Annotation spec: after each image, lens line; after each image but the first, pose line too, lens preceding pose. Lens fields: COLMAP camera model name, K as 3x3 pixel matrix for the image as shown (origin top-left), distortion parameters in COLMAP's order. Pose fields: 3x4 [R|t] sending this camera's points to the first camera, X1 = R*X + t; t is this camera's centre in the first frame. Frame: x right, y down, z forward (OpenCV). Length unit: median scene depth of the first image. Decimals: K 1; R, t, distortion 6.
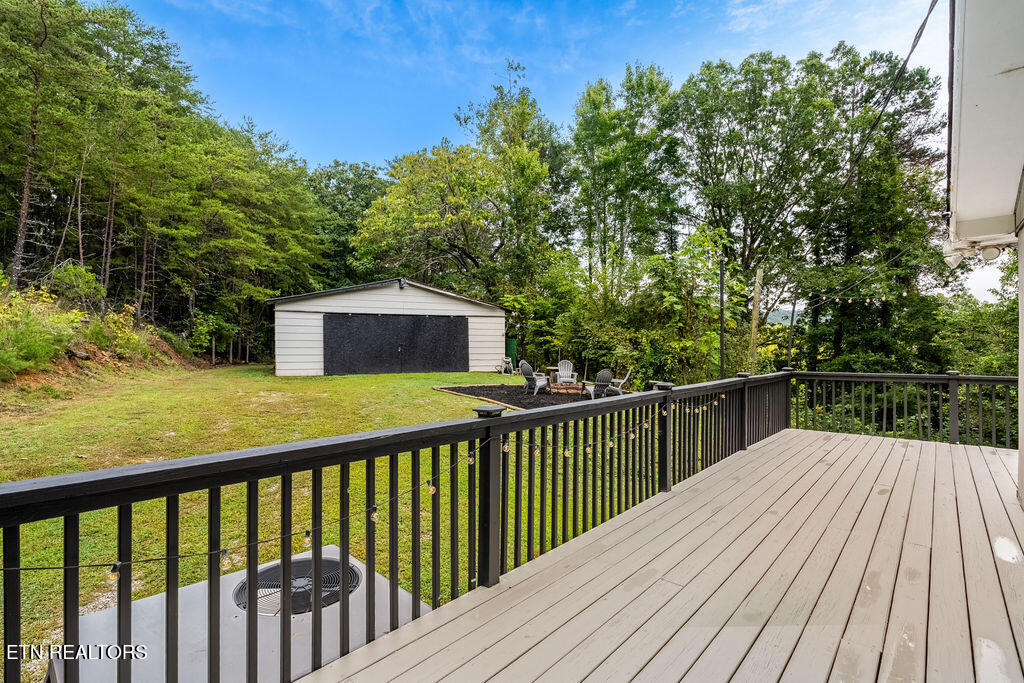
lens RADIAL K [[464.9, 0, 512.0], [0, 464.9, 341.5], [0, 0, 1]] dist [-0.001594, 0.000197]
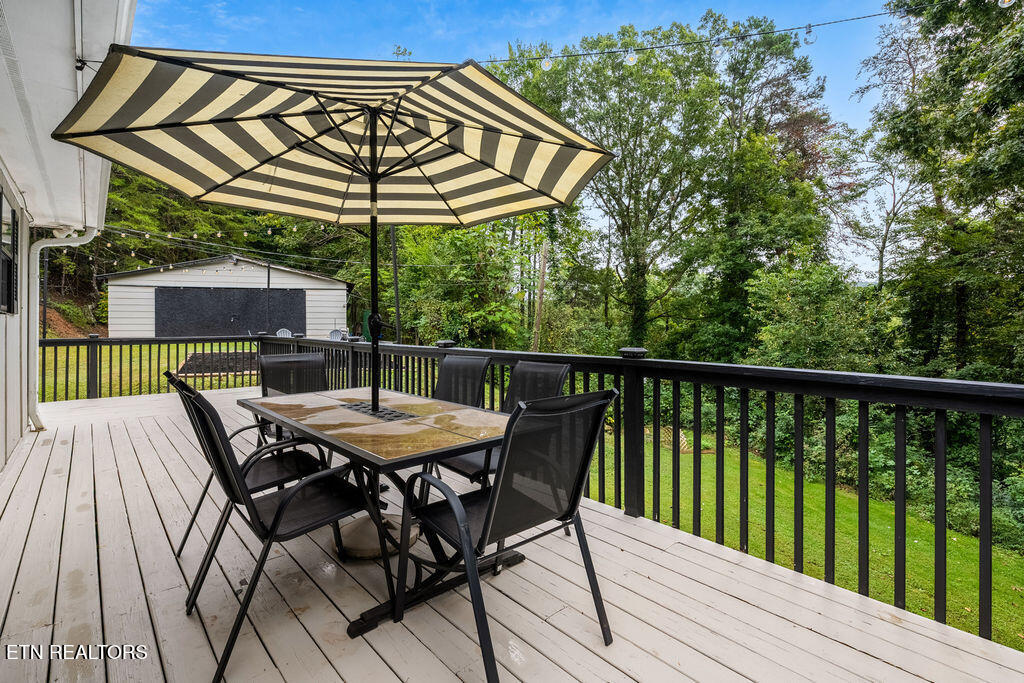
lens RADIAL K [[468.8, 0, 511.2], [0, 468.8, 315.8], [0, 0, 1]] dist [0.000357, 0.000144]
pose [[0.995224, -0.001717, -0.097606, 0.520328], [0.001406, 0.999994, -0.003259, 0.012868], [0.097611, 0.003106, 0.995220, -0.045899]]
